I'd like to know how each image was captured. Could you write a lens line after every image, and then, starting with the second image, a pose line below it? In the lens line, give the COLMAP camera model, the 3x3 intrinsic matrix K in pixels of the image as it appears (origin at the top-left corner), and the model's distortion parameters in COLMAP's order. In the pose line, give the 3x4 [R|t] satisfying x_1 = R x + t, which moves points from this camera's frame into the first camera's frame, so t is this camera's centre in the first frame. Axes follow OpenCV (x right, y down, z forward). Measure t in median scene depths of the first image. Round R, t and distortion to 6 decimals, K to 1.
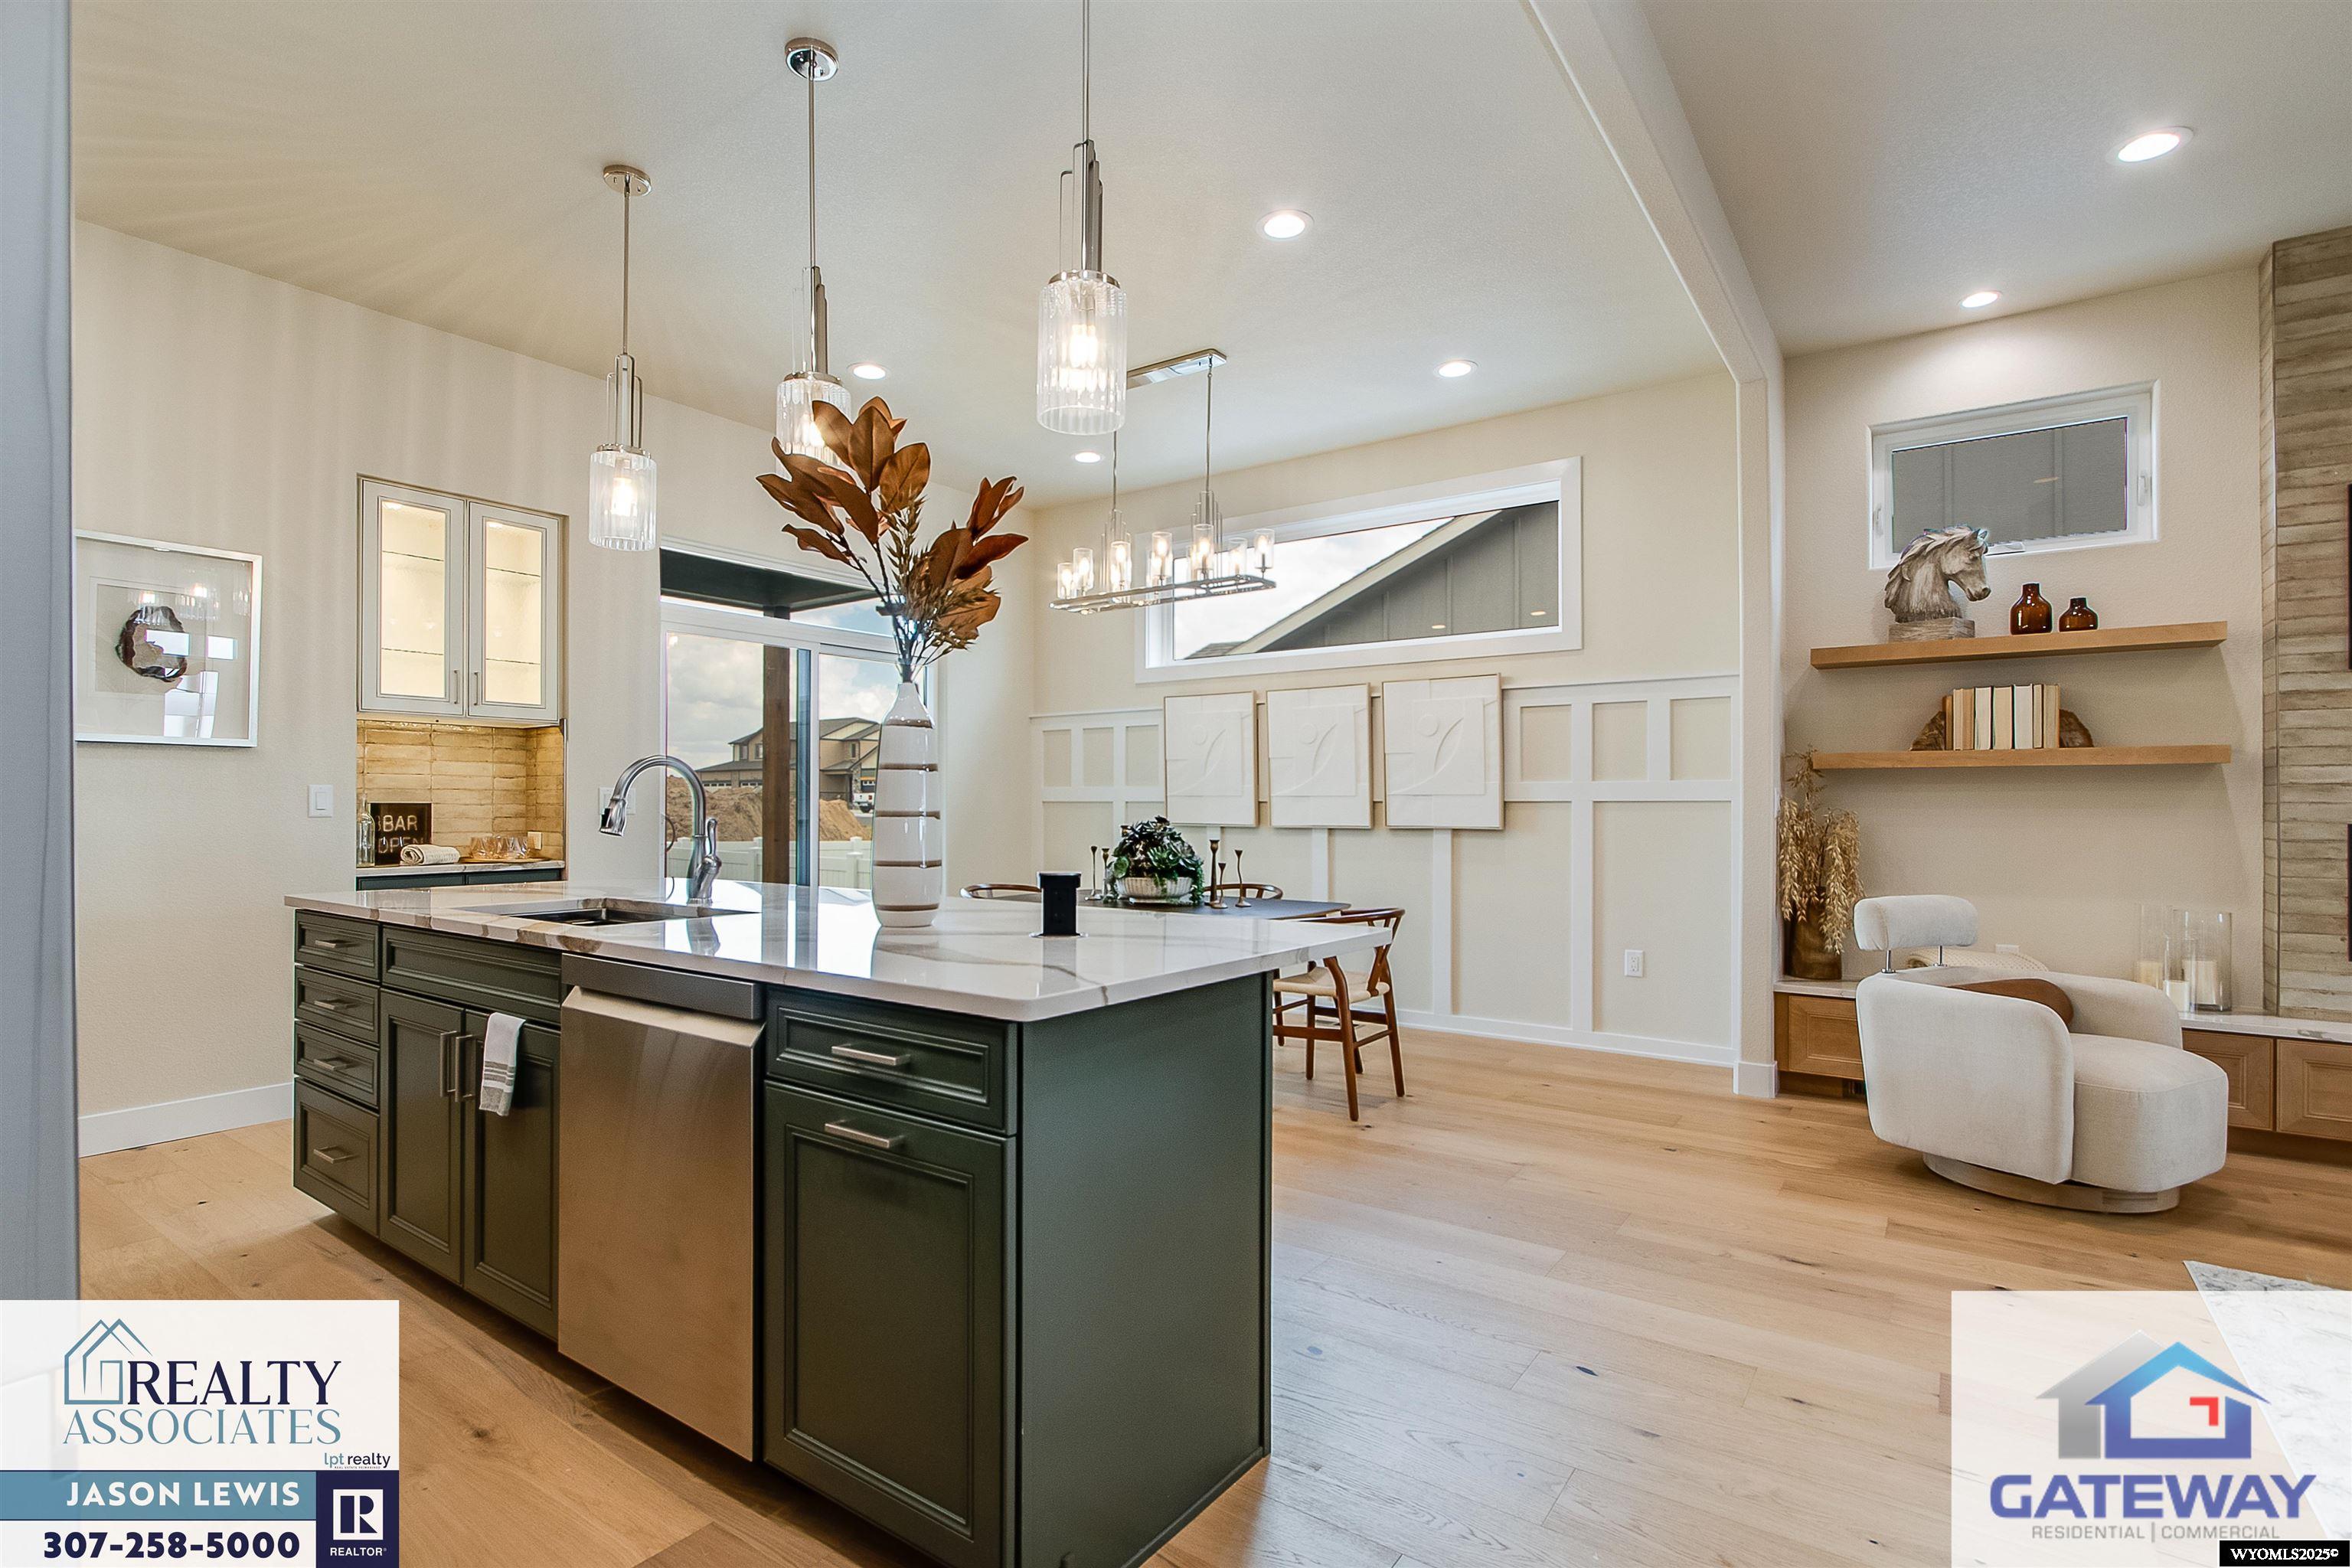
lens RADIAL K [[1099.2, 0, 1154.5], [0, 1099.2, 795.1], [0, 0, 1]] dist [-0.004694, -0.000854]
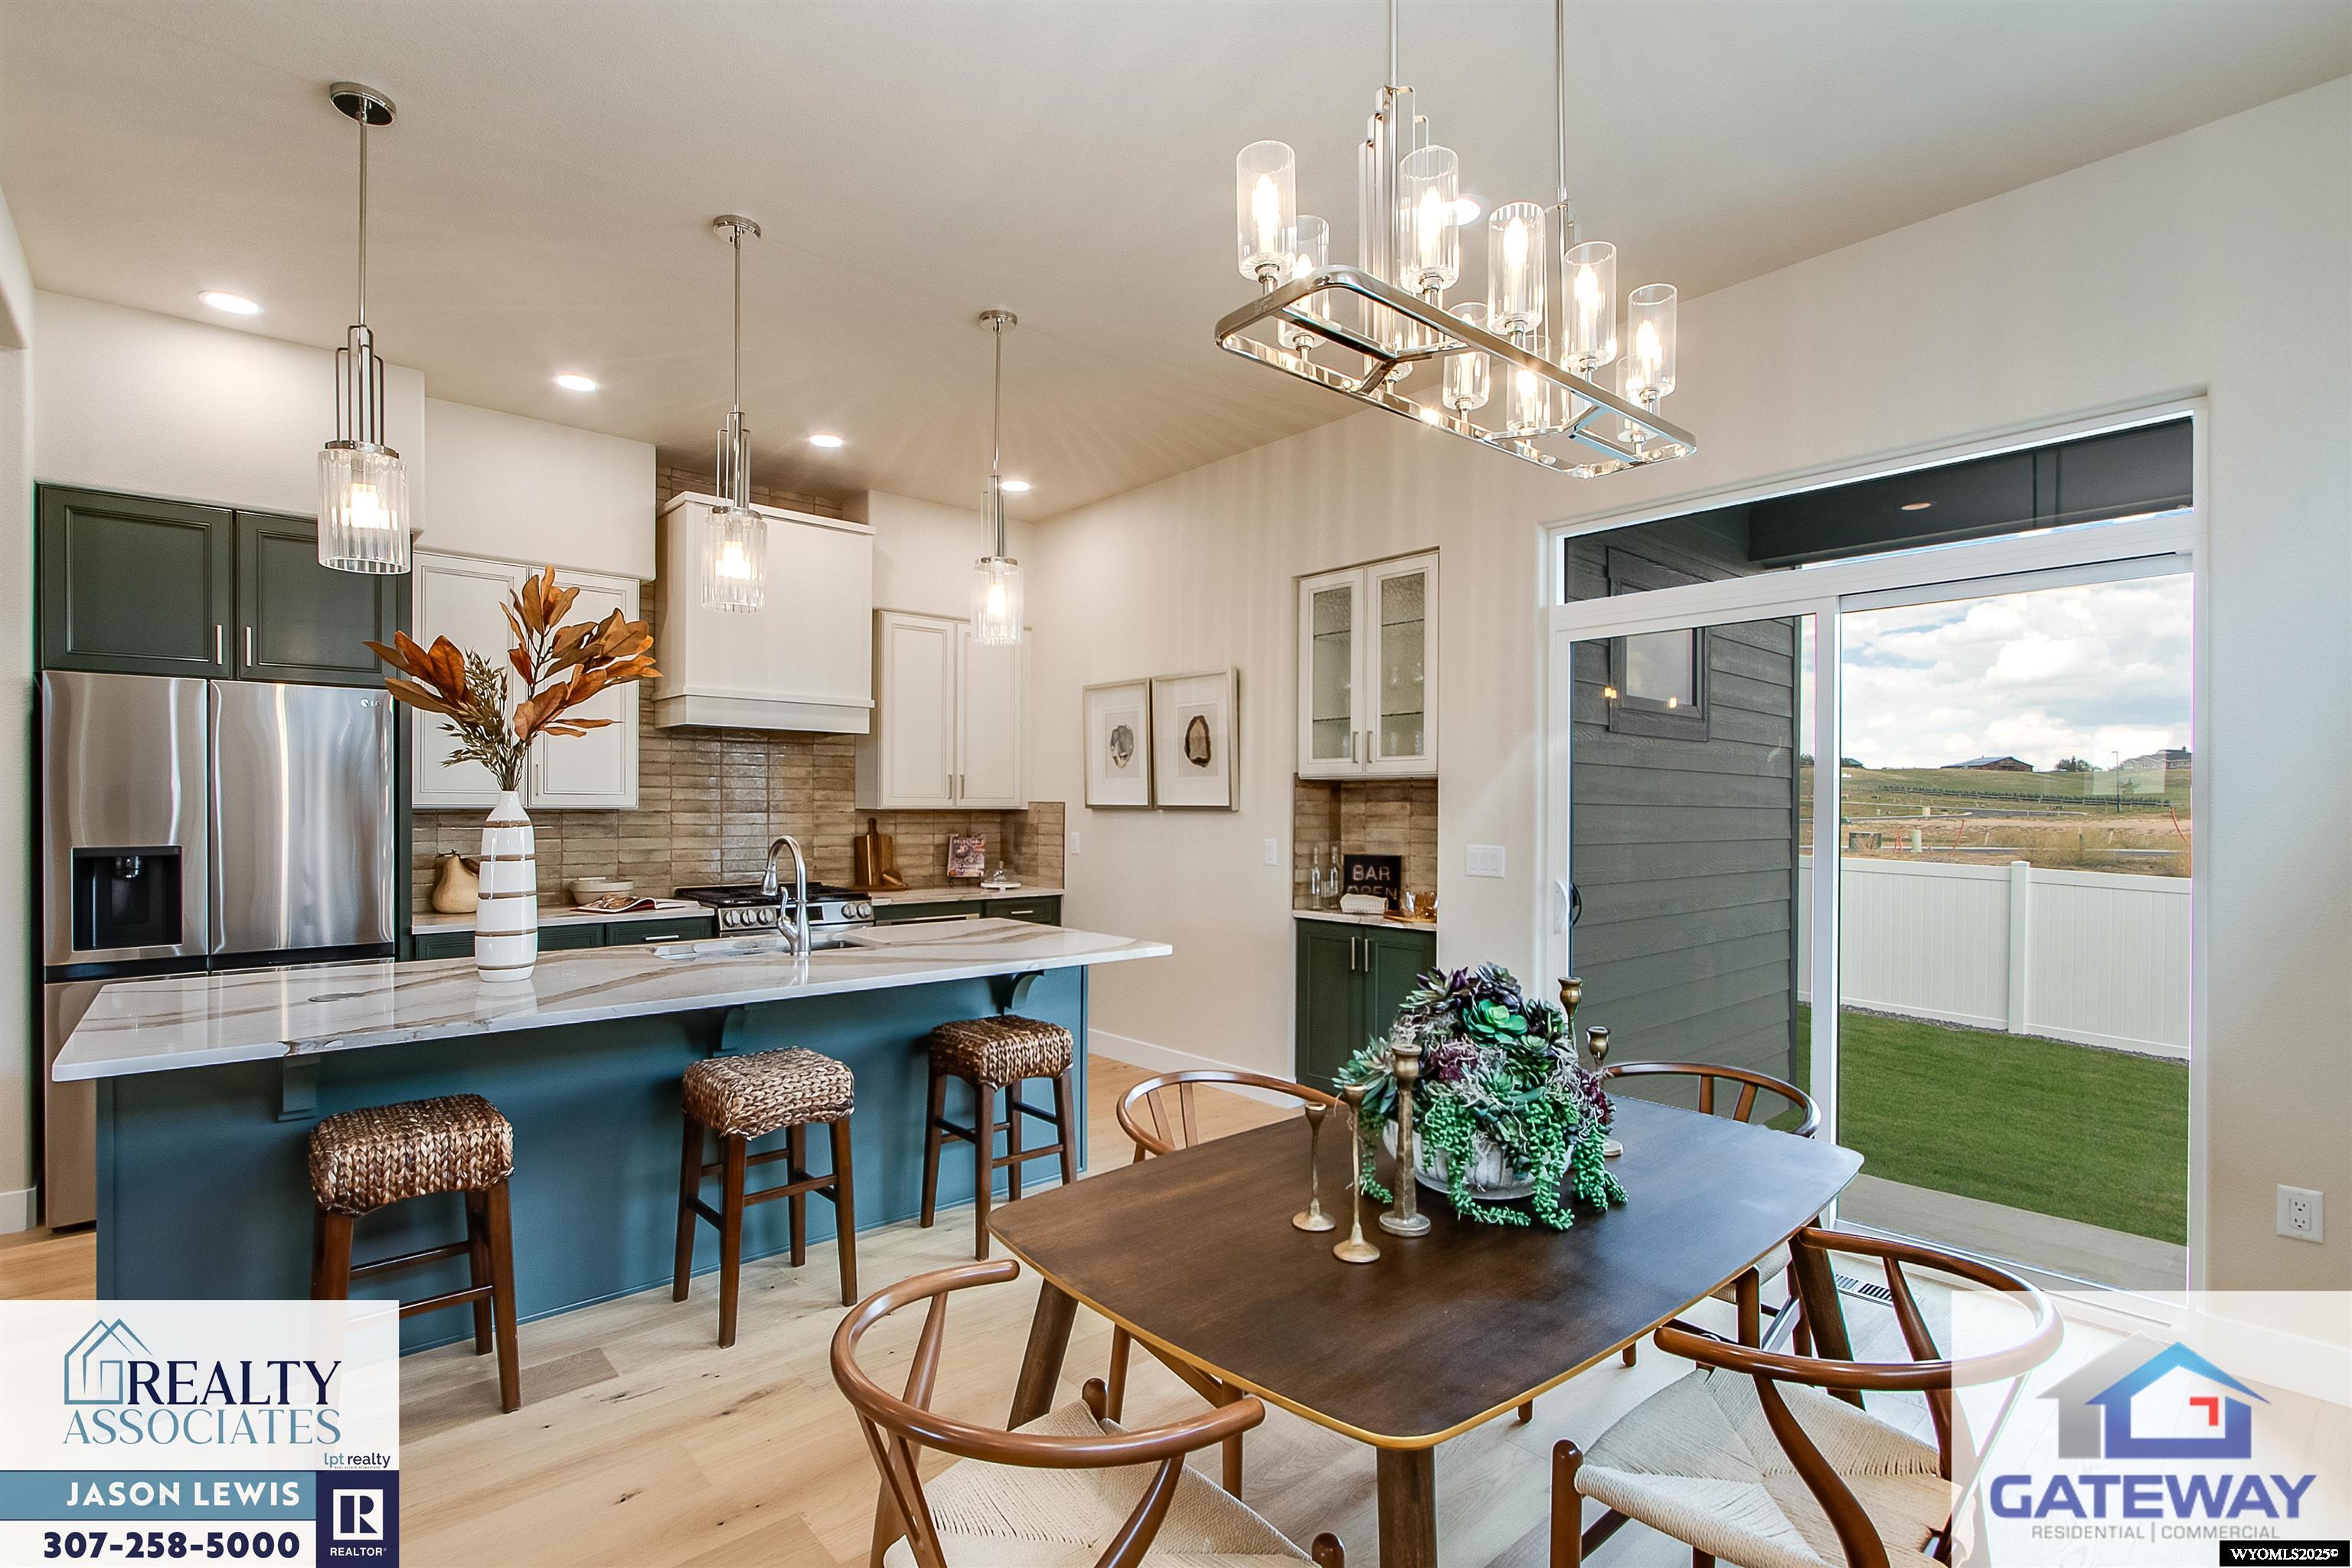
lens RADIAL K [[1099.2, 0, 1152.6], [0, 1099.2, 803.3], [0, 0, 1]] dist [-0.004694, -0.000854]
pose [[-0.238621, -0.003230, -0.971107, 0.649087], [0.004199, 0.999982, -0.004358, -0.061786], [0.971104, -0.005117, -0.238603, 1.597842]]
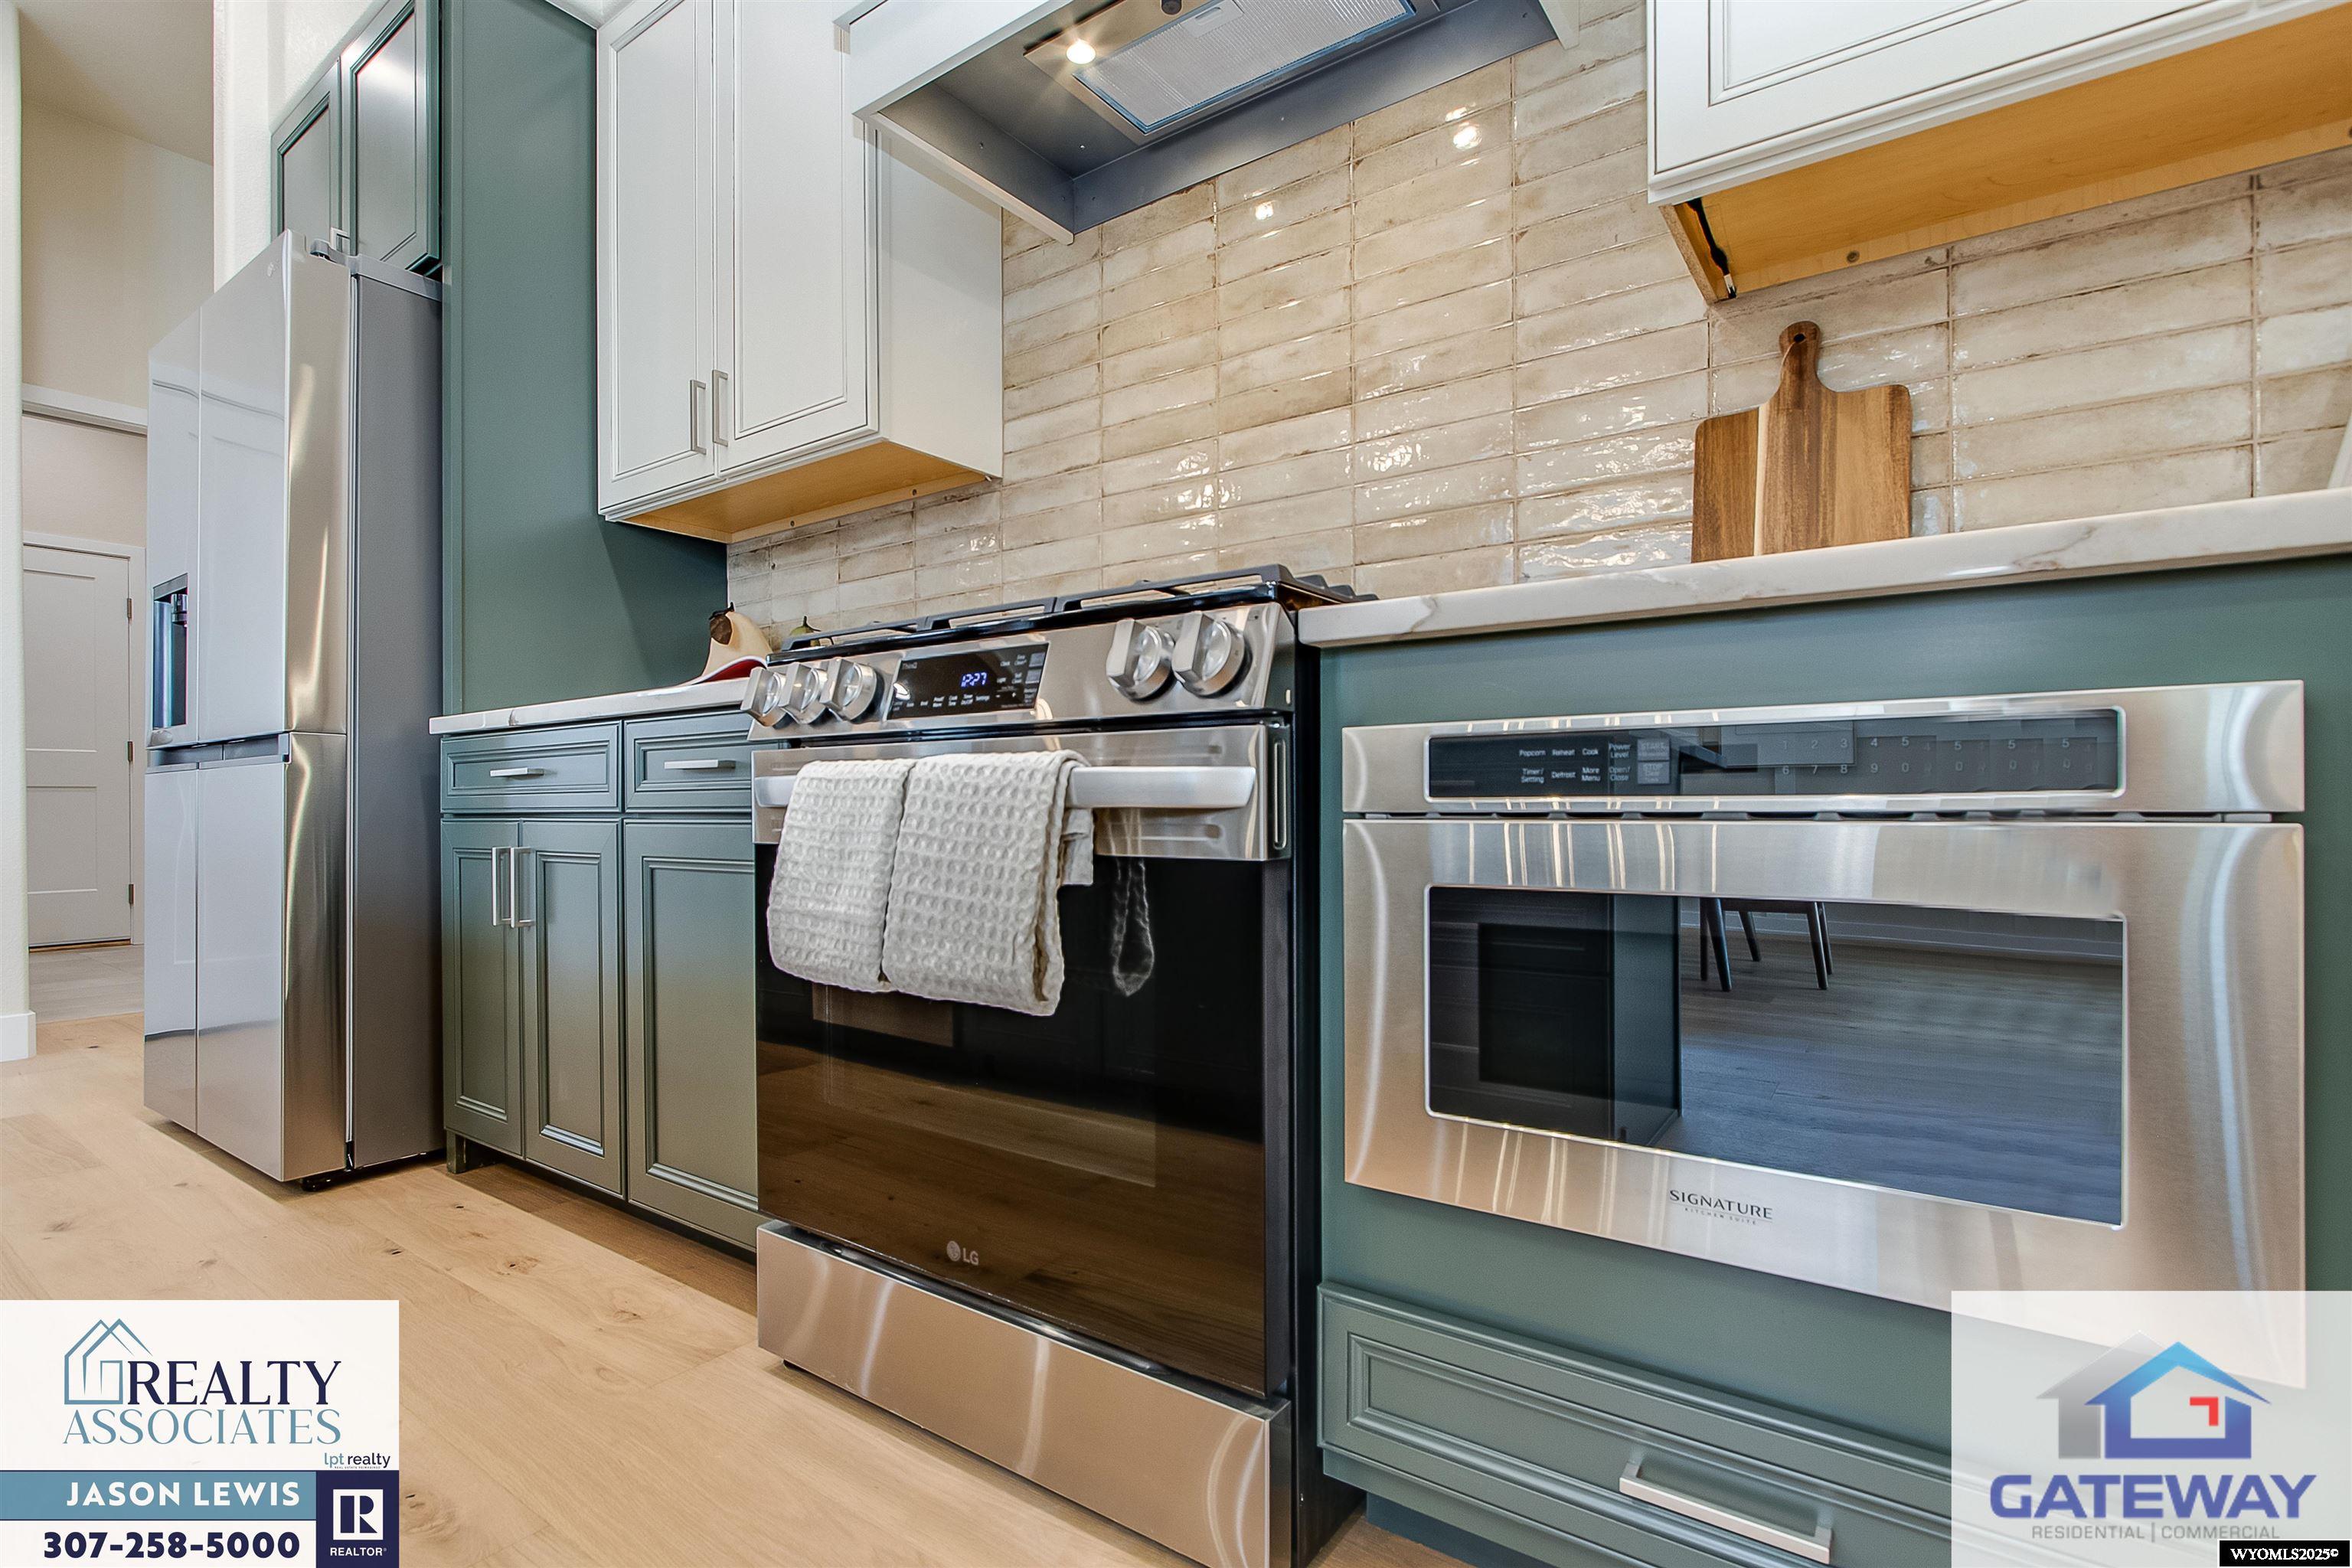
lens RADIAL K [[1105.6, 0, 1157.7], [0, 1105.6, 798.3], [0, 0, 1]] dist [-0.009673, 0.000533]
pose [[-0.999987, 0.003409, 0.003872, -0.983313], [0.003349, 0.999878, -0.015242, 0.151744], [-0.003923, -0.015229, -0.999876, 1.029479]]
